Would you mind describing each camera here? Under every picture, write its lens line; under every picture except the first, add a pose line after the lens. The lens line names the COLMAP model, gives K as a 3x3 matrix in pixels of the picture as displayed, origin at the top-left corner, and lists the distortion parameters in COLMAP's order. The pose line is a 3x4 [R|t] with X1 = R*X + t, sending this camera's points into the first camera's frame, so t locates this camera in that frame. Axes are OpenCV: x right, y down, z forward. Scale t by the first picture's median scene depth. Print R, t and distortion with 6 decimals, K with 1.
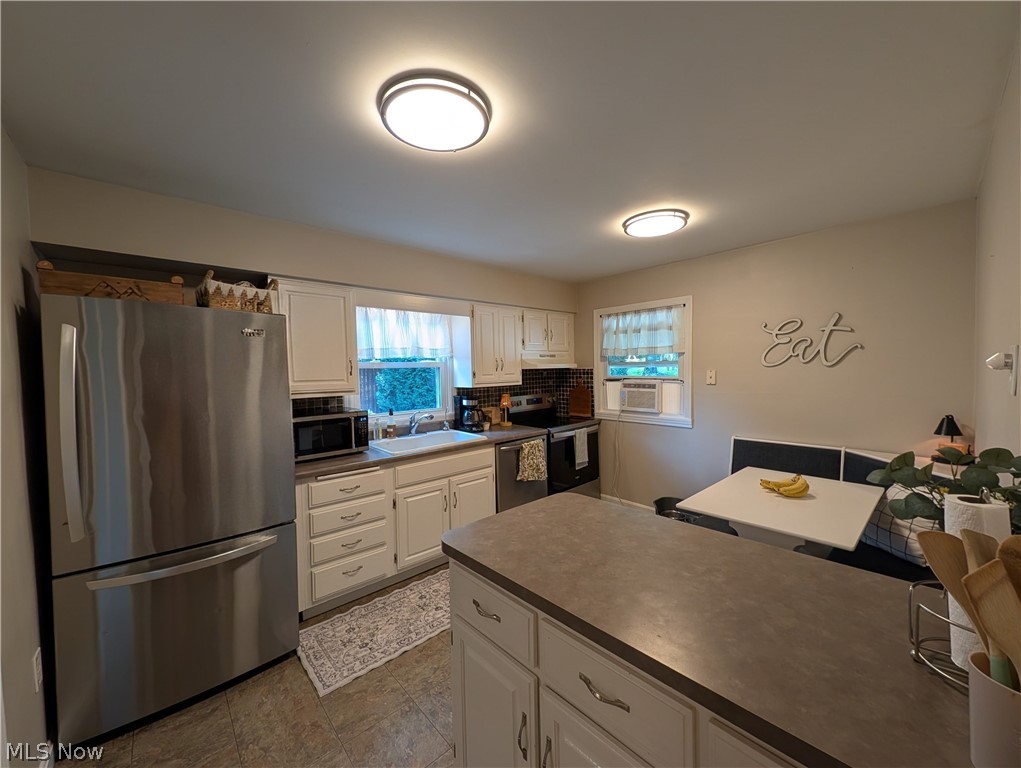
lens RADIAL K [[393.1, 0, 509.1], [0, 393.1, 384.4], [0, 0, 1]] dist [0.000871, 0.000139]
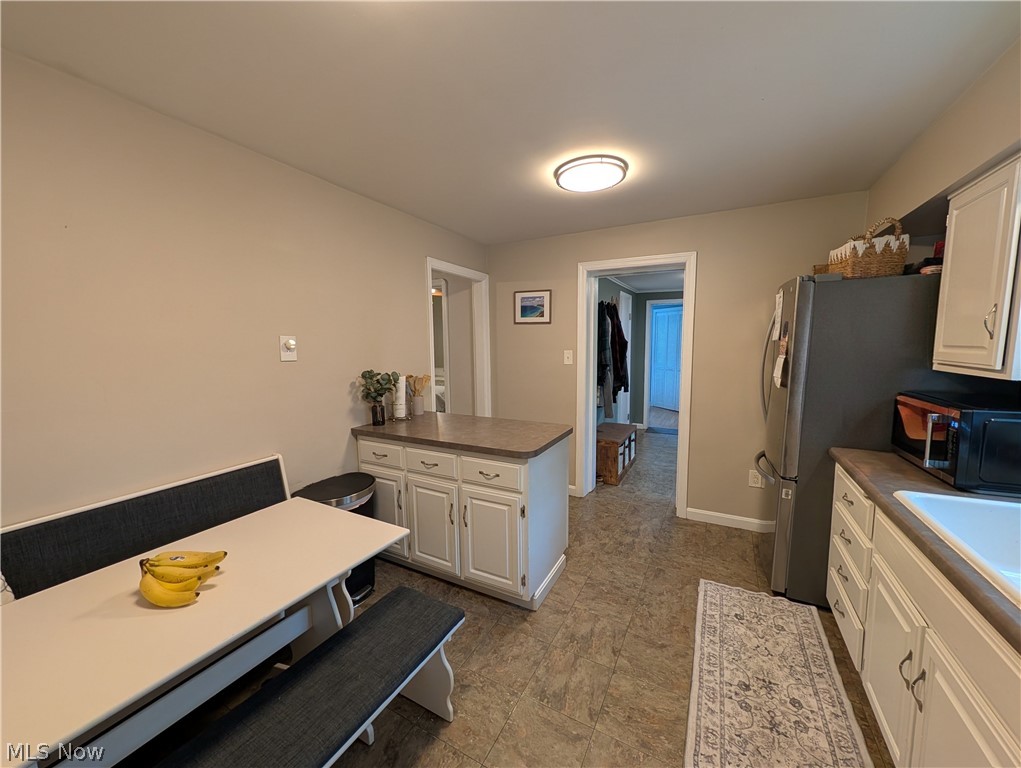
lens RADIAL K [[393.1, 0, 509.1], [0, 393.1, 384.4], [0, 0, 1]] dist [0.000871, 0.000139]
pose [[-0.942338, 0.065324, -0.328227, 0.252104], [0.016687, 0.988716, 0.148868, -0.038021], [0.334248, 0.134807, -0.932794, 0.909485]]
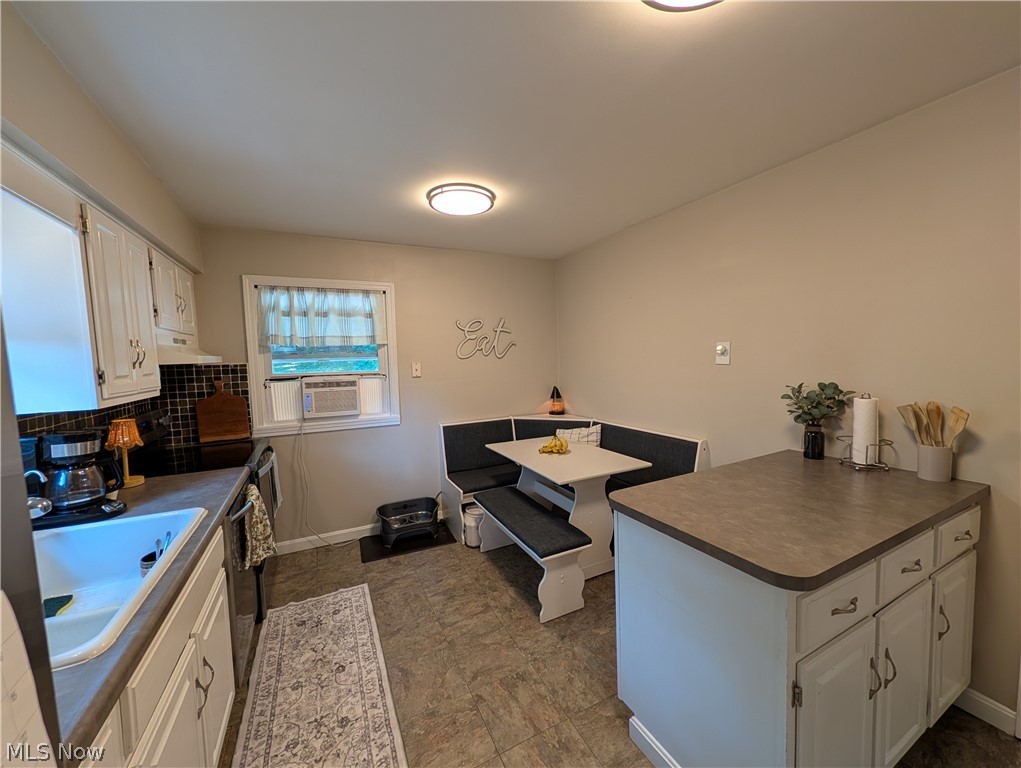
lens RADIAL K [[393.1, 0, 509.1], [0, 393.1, 384.4], [0, 0, 1]] dist [0.000871, 0.000139]
pose [[0.277998, -0.057784, 0.958842, -0.333220], [0.060416, 0.997265, 0.042583, -0.008380], [-0.958680, 0.046091, 0.280729, 0.433943]]
